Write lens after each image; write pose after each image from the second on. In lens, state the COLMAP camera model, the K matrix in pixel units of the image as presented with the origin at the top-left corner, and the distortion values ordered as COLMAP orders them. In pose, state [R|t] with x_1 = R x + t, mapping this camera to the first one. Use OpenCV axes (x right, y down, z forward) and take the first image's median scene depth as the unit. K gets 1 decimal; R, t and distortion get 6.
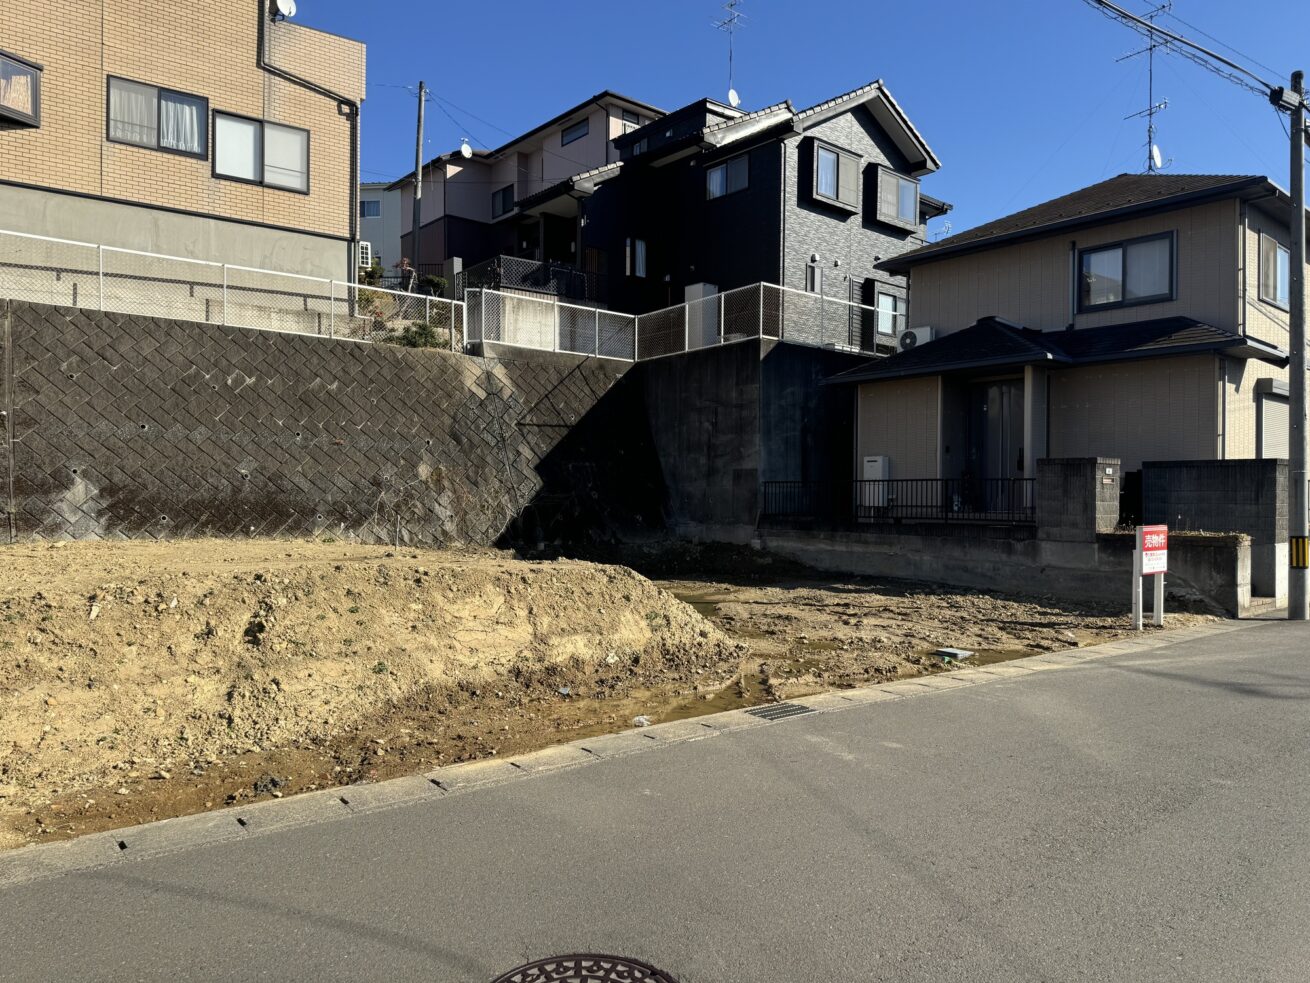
lens RADIAL K [[914.0, 0, 657.1], [0, 914.0, 505.3], [0, 0, 1]] dist [0.081060, -0.099489]
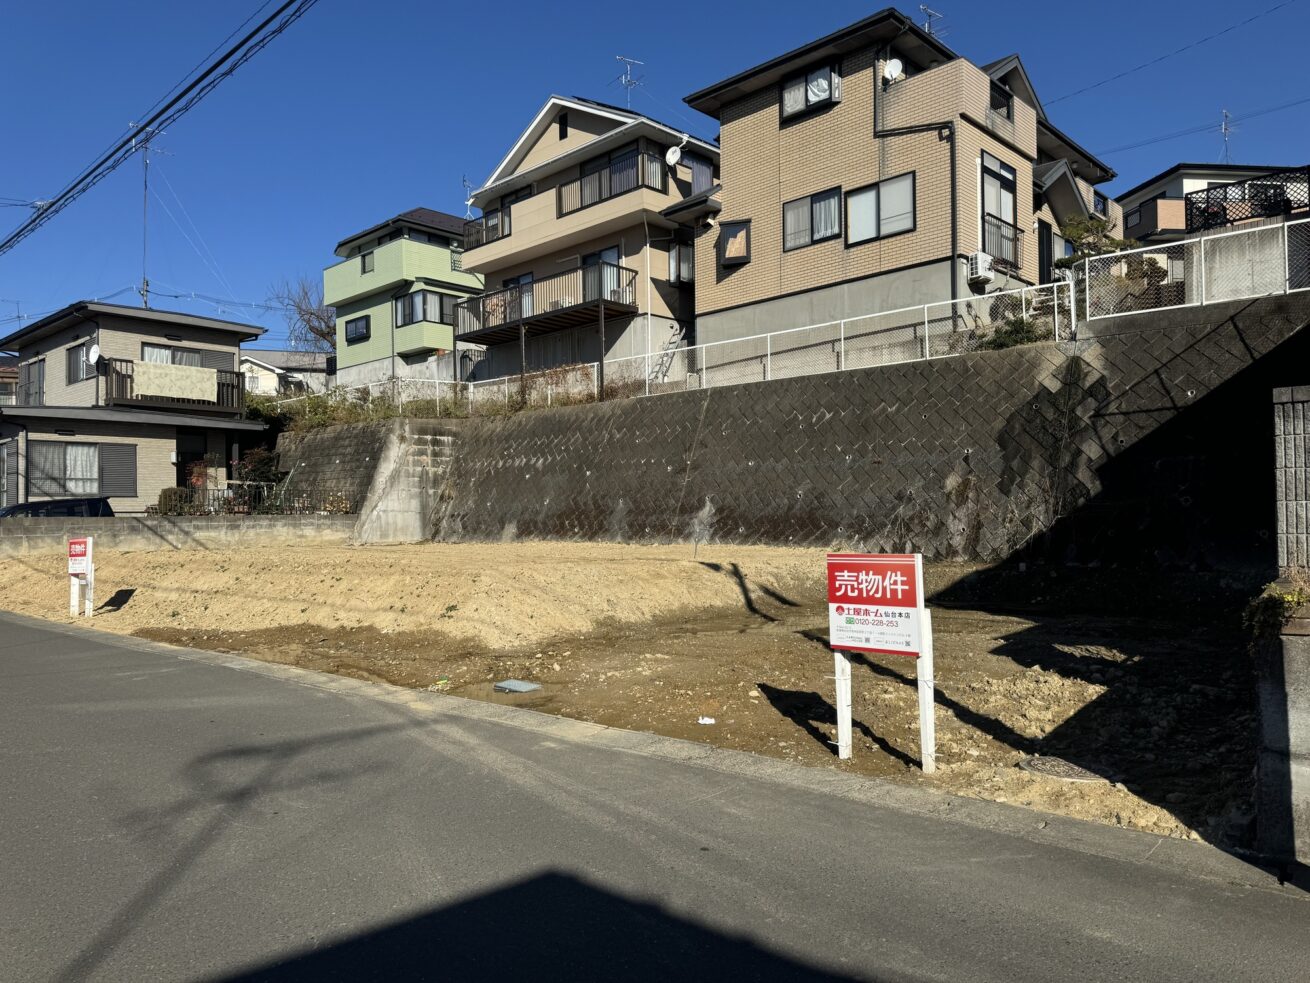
lens RADIAL K [[914.0, 0, 643.2], [0, 914.0, 504.6], [0, 0, 1]] dist [0.081060, -0.099489]
pose [[0.176762, -0.022145, -0.984004, 0.595592], [0.008669, 0.999743, -0.020942, 0.003271], [0.984215, -0.004828, 0.176909, 0.479677]]
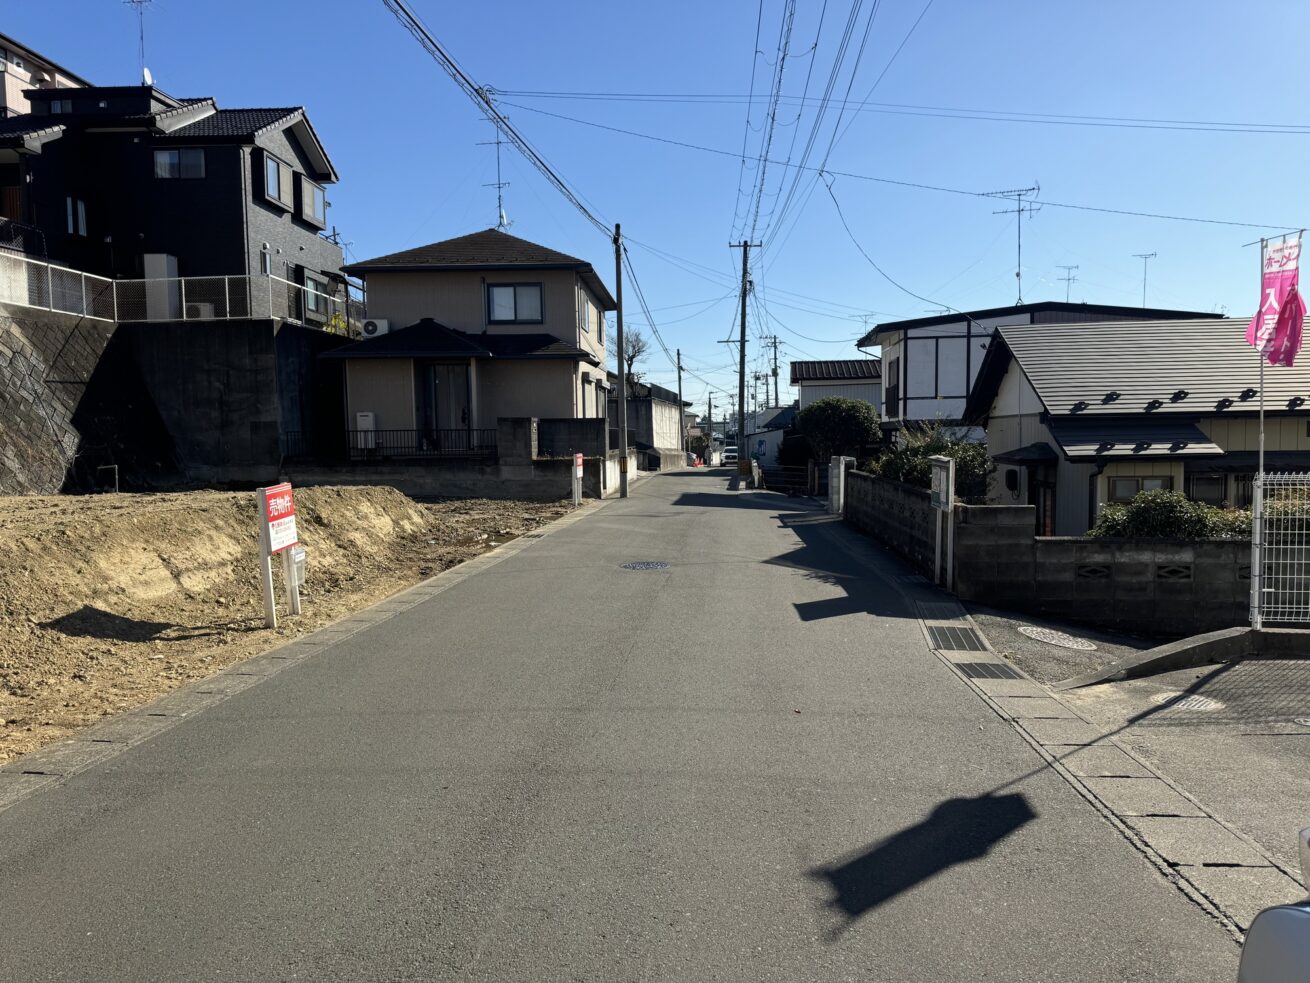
lens RADIAL K [[914.0, 0, 660.9], [0, 914.0, 493.7], [0, 0, 1]] dist [0.081060, -0.099489]
pose [[0.689431, -0.064370, 0.721486, -0.463313], [0.024760, 0.997556, 0.065340, -0.010084], [-0.723928, -0.027183, 0.689339, -0.291499]]
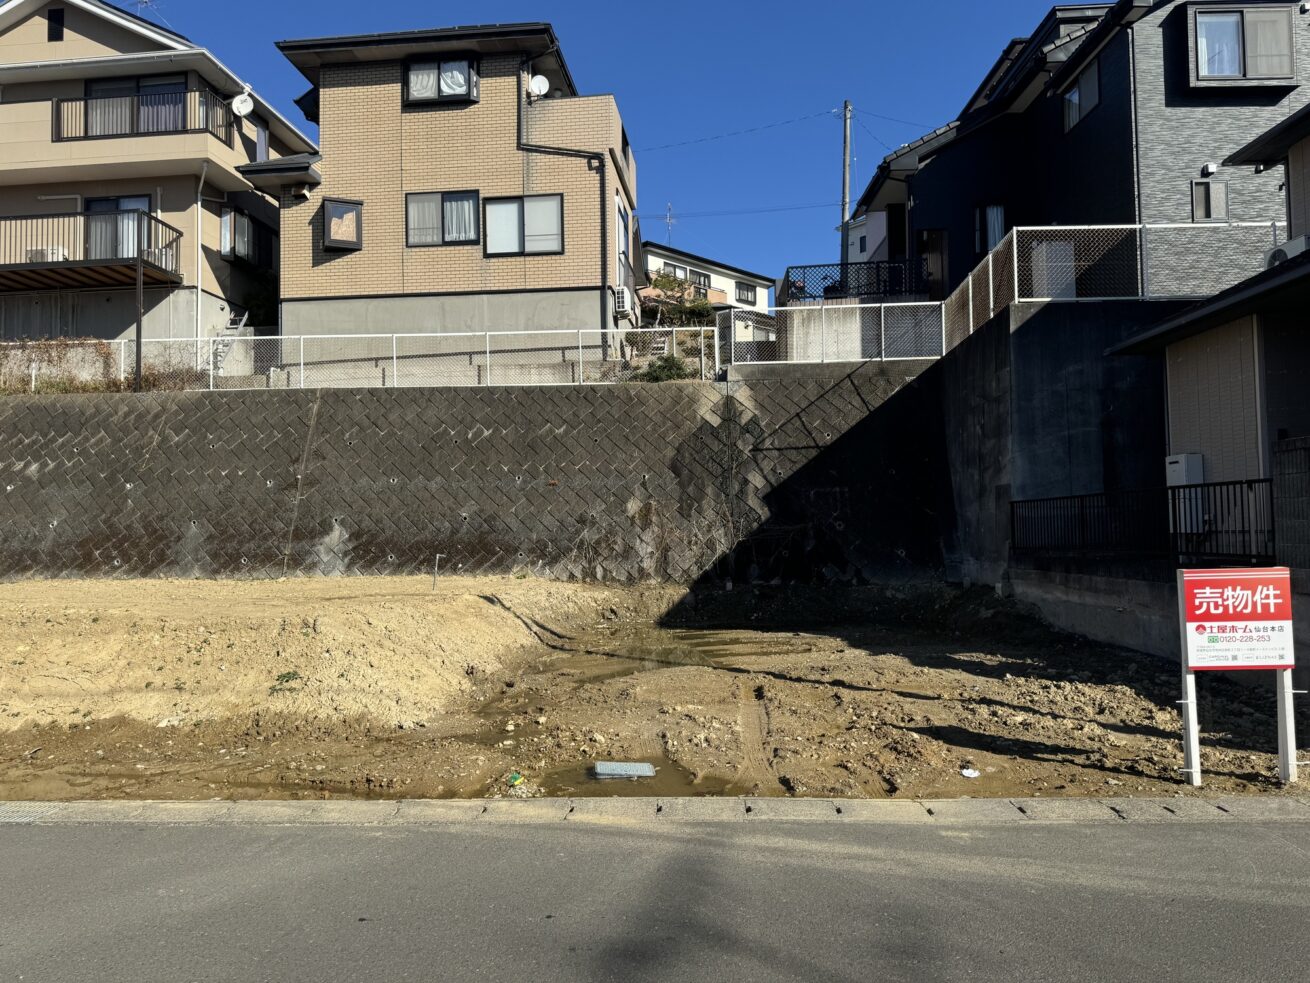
lens RADIAL K [[914.0, 0, 656.7], [0, 914.0, 503.4], [0, 0, 1]] dist [0.081060, -0.099489]
pose [[0.752342, -0.042679, -0.657388, 0.377630], [0.017872, 0.998854, -0.044394, 0.002739], [0.658530, 0.021651, 0.752243, 0.268145]]
